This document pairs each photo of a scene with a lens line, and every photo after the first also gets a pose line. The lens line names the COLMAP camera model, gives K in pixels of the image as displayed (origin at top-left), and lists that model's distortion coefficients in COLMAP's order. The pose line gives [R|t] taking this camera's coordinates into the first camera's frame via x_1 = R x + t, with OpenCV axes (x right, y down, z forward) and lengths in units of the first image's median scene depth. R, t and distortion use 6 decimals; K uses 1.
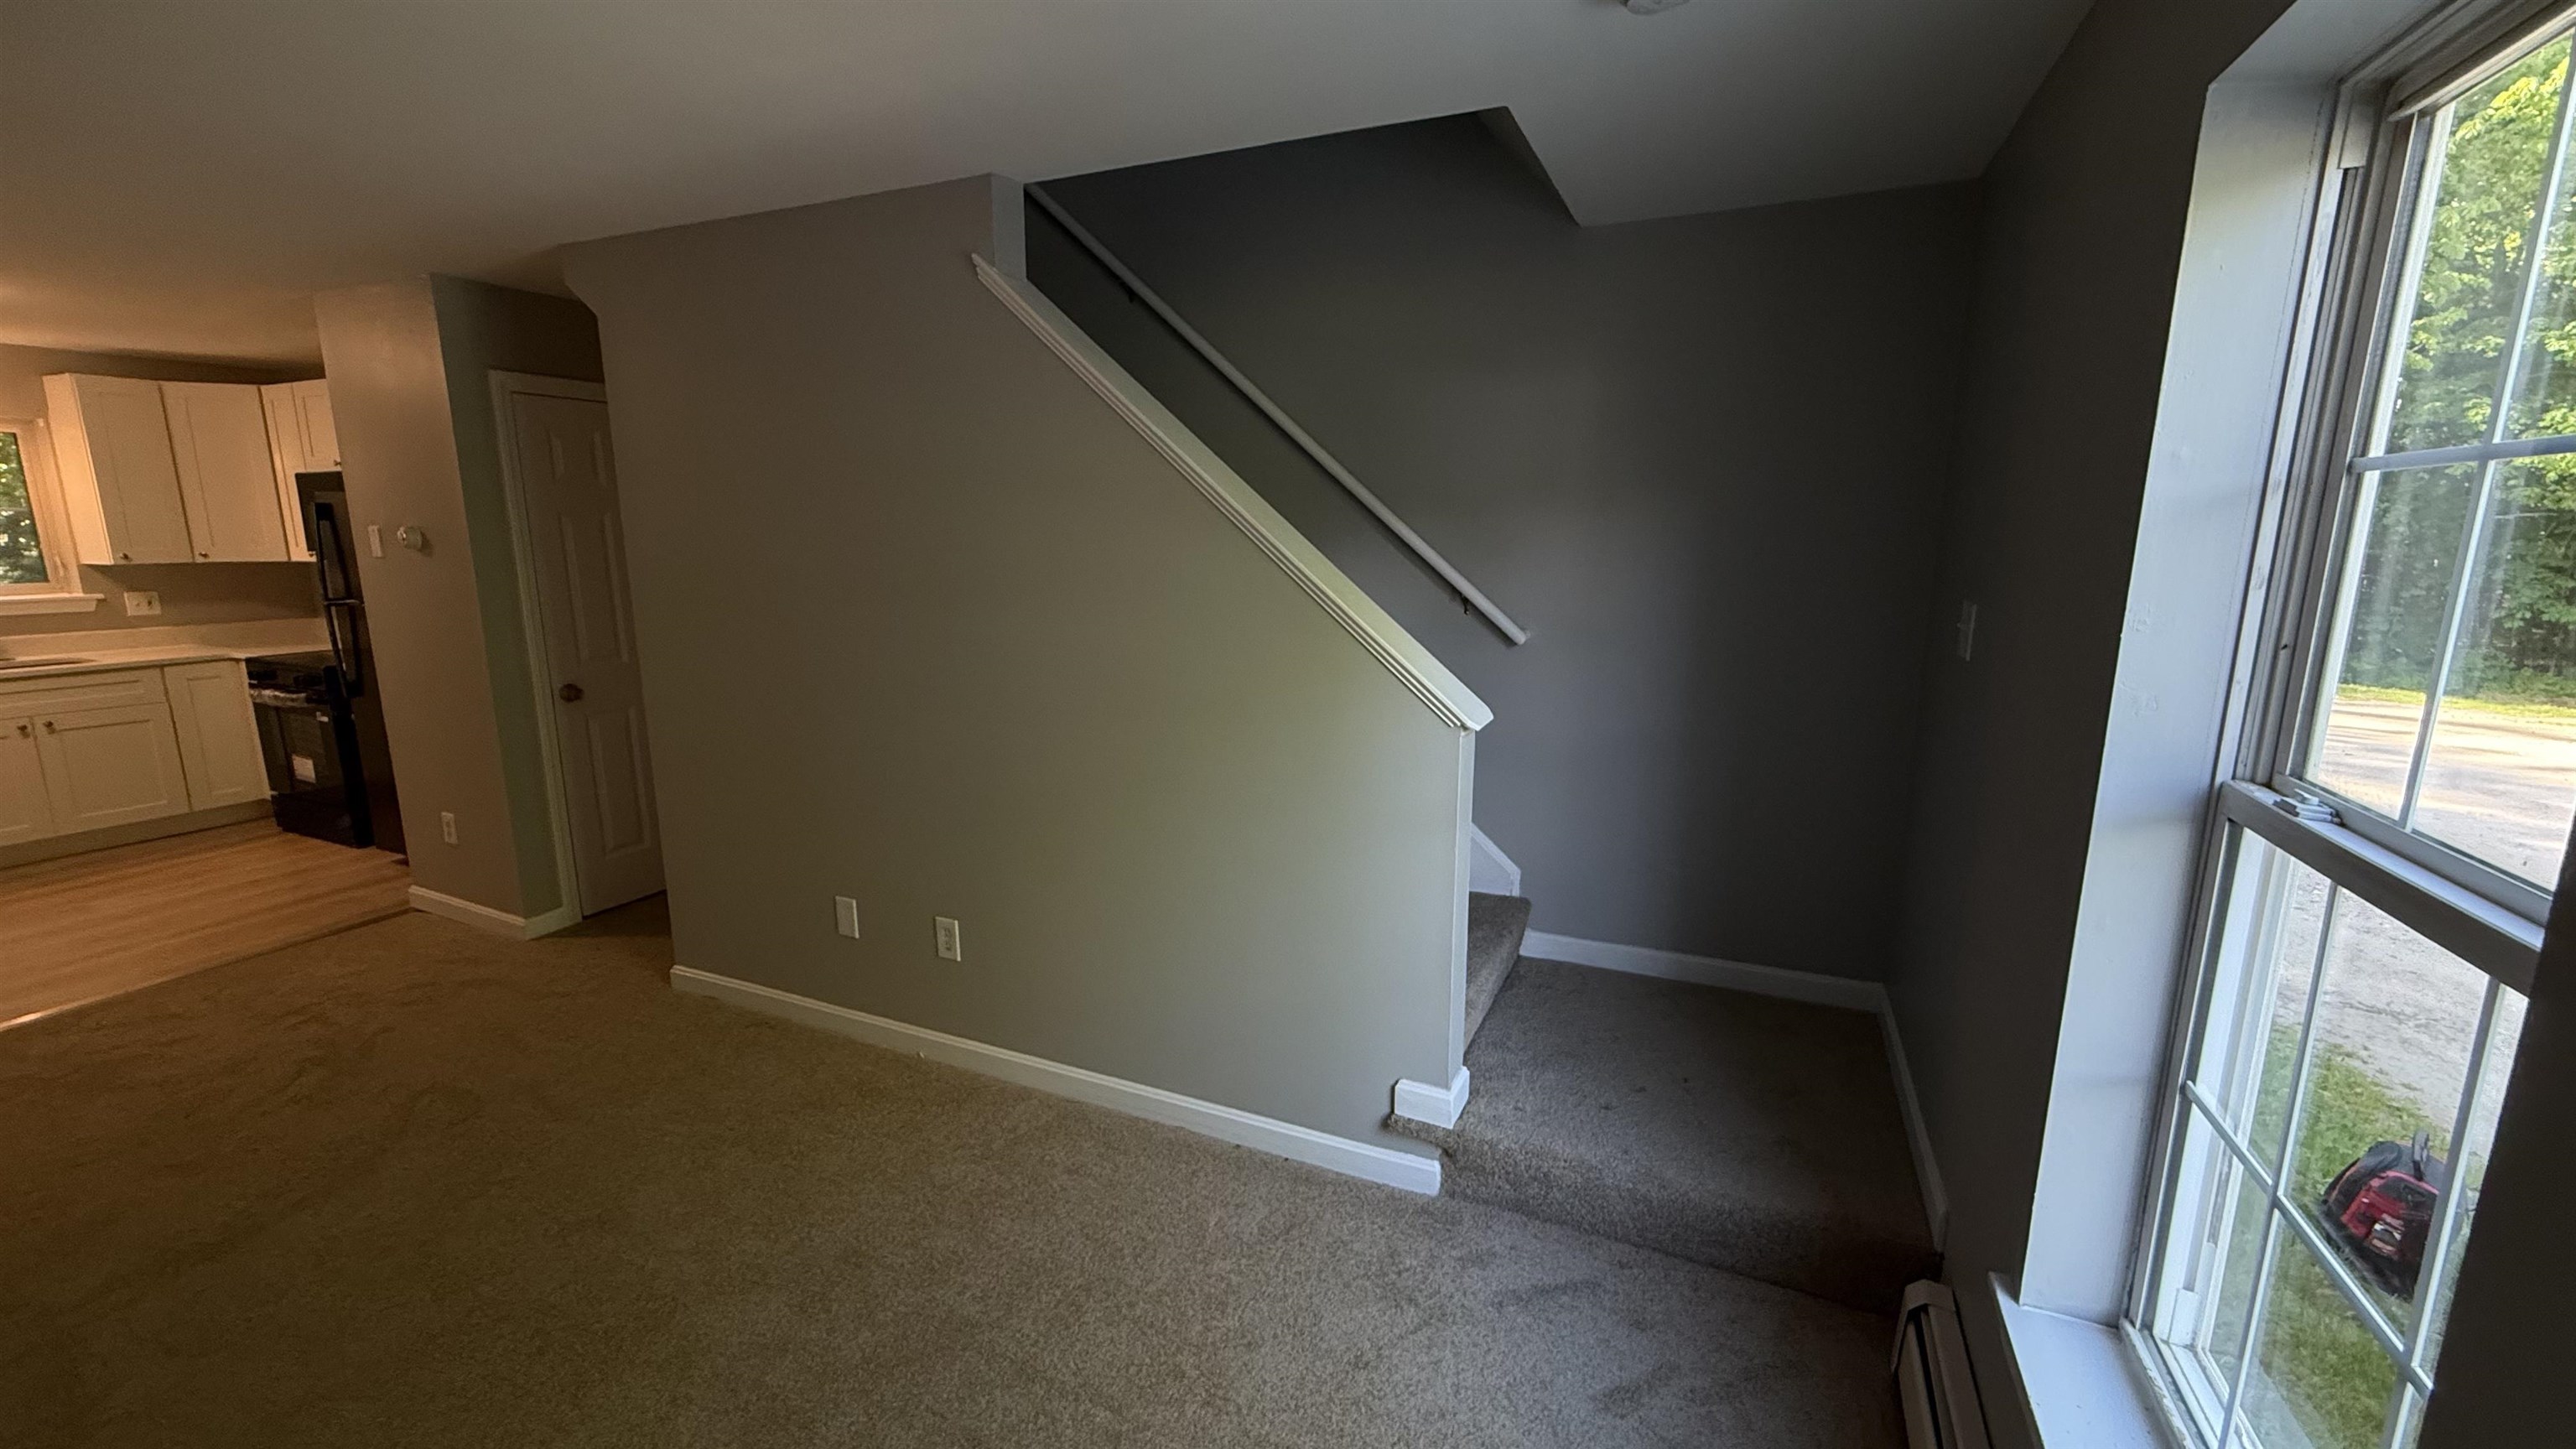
lens RADIAL K [[1025.8, 0, 1286.1], [0, 1025.8, 722.5], [0, 0, 1]] dist [-0.000892, 0.000295]
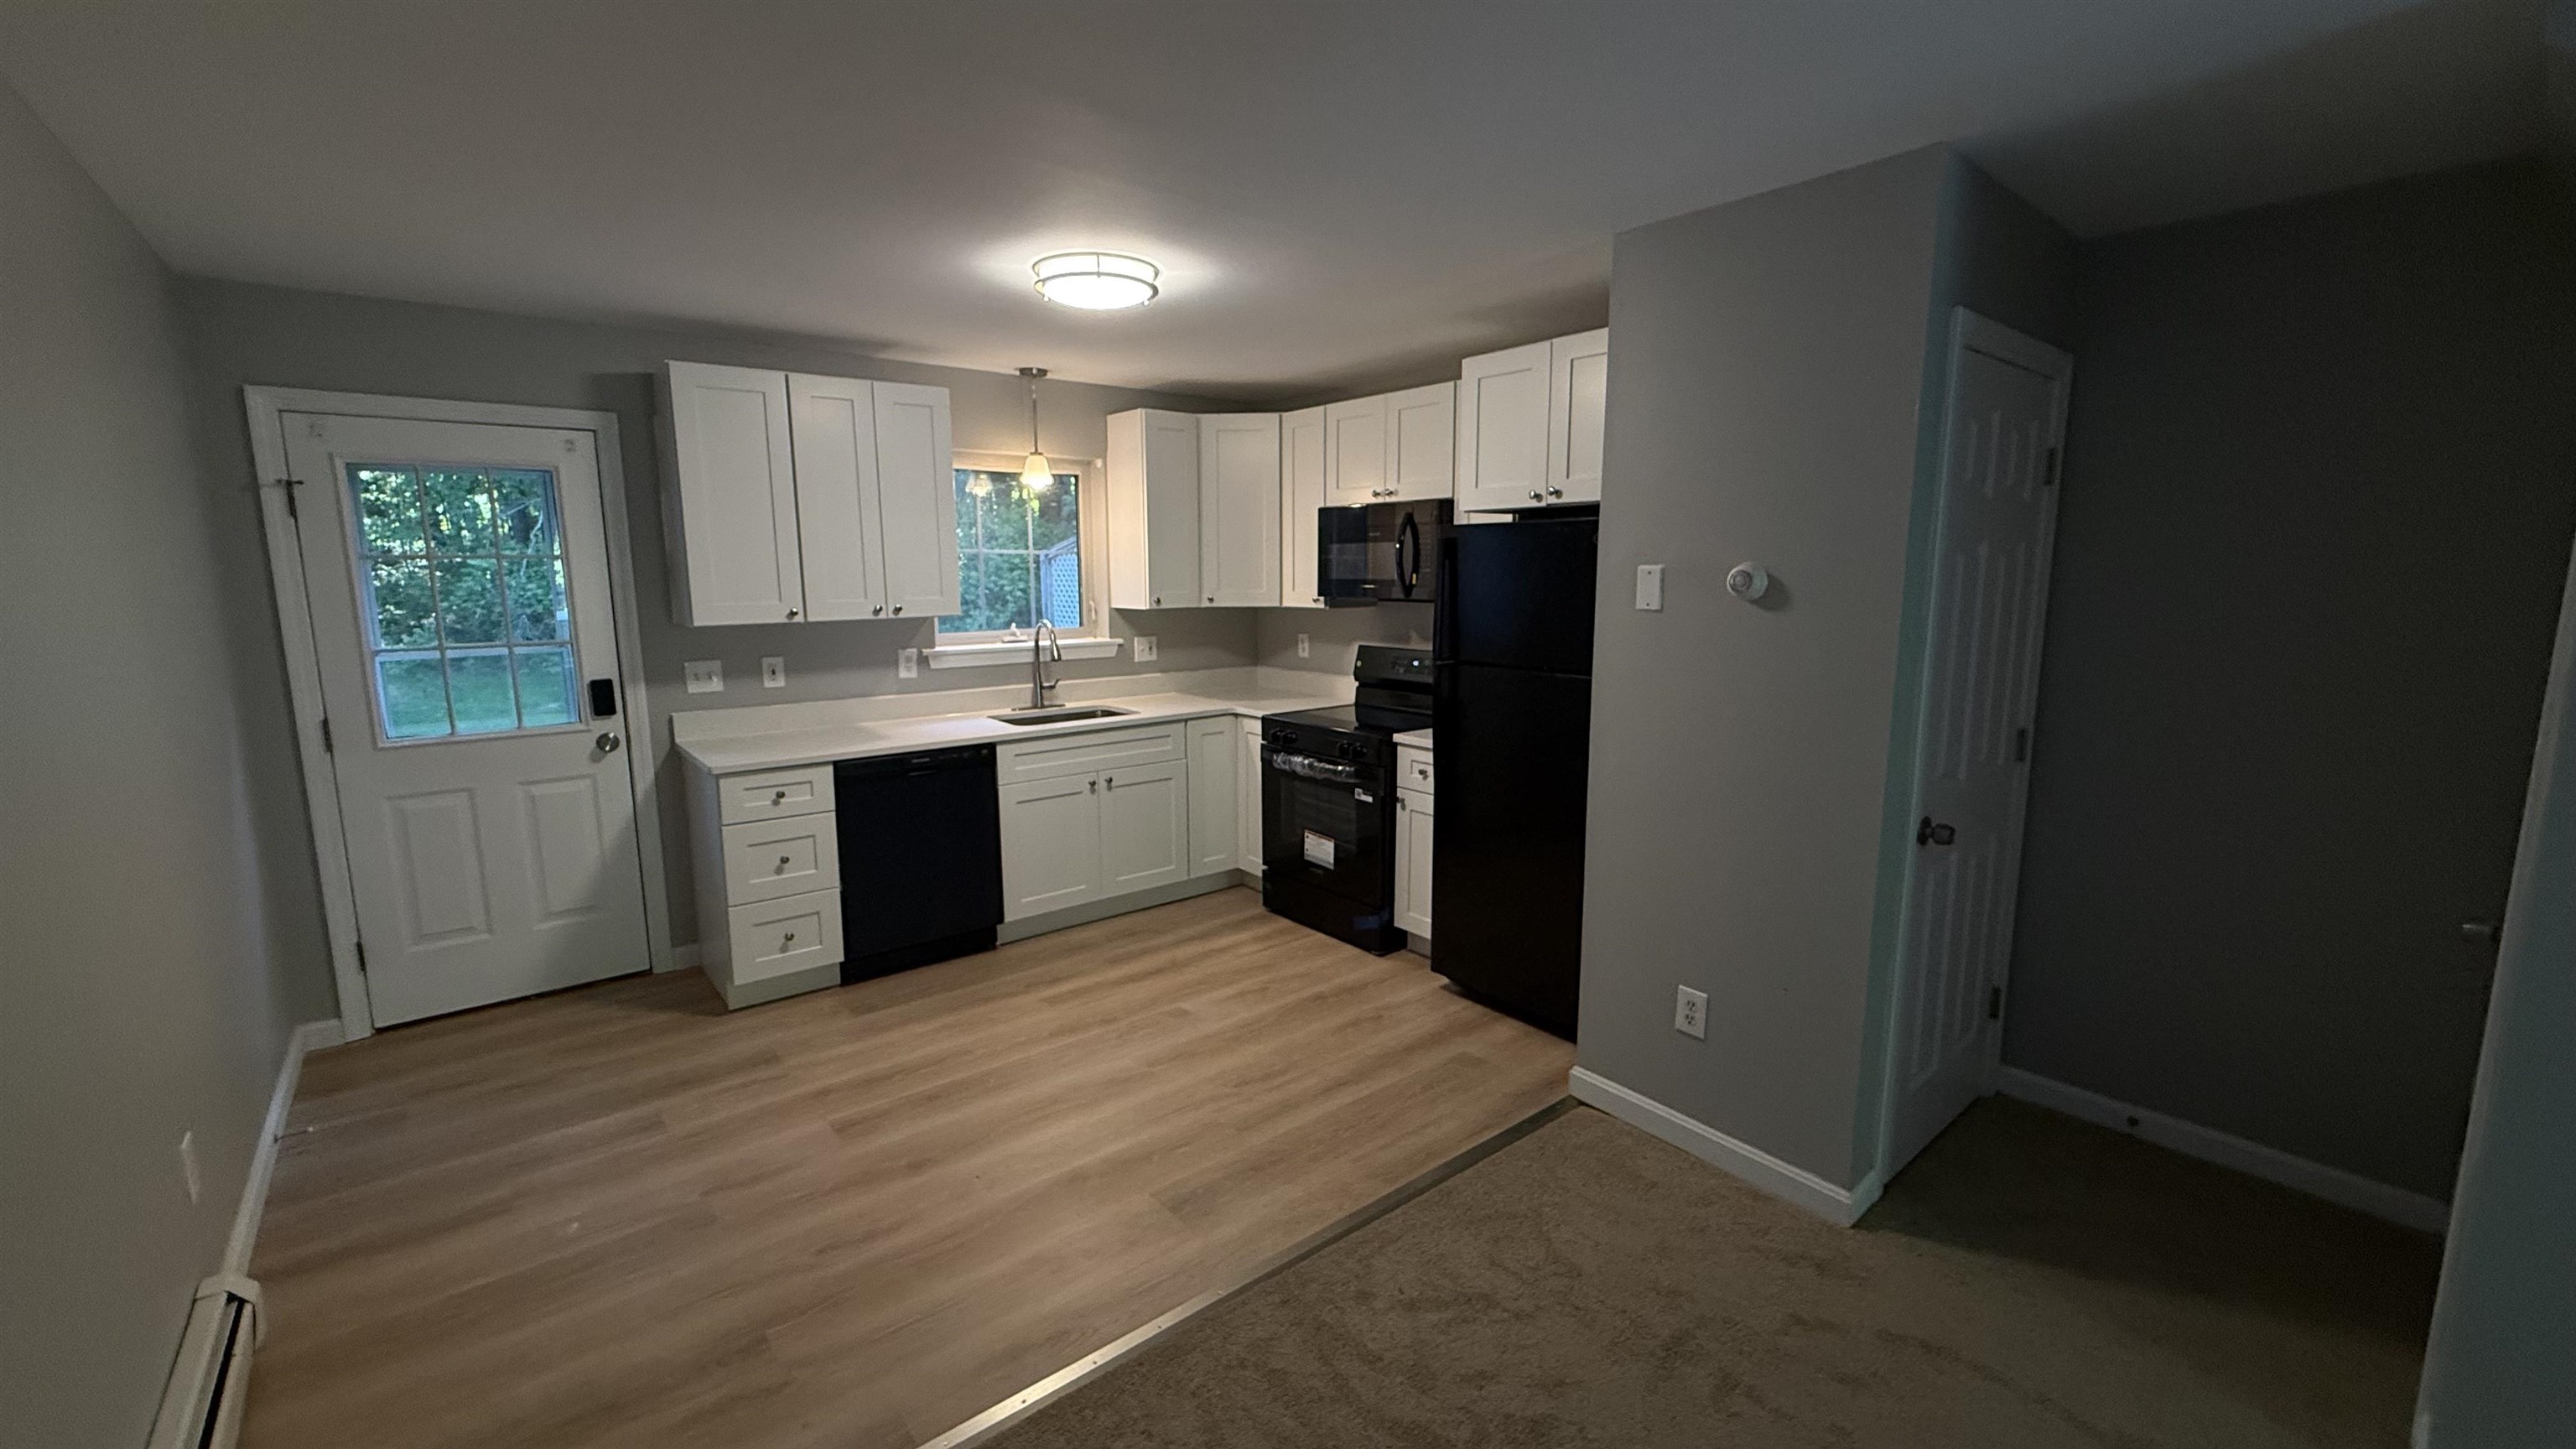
lens RADIAL K [[1025.8, 0, 1281.7], [0, 1025.8, 723.8], [0, 0, 1]] dist [-0.000892, 0.000295]
pose [[0.895364, 0.061957, -0.441004, -0.844517], [-0.078666, 0.996707, -0.019686, -0.055298], [0.438332, 0.052318, 0.897289, 0.296545]]
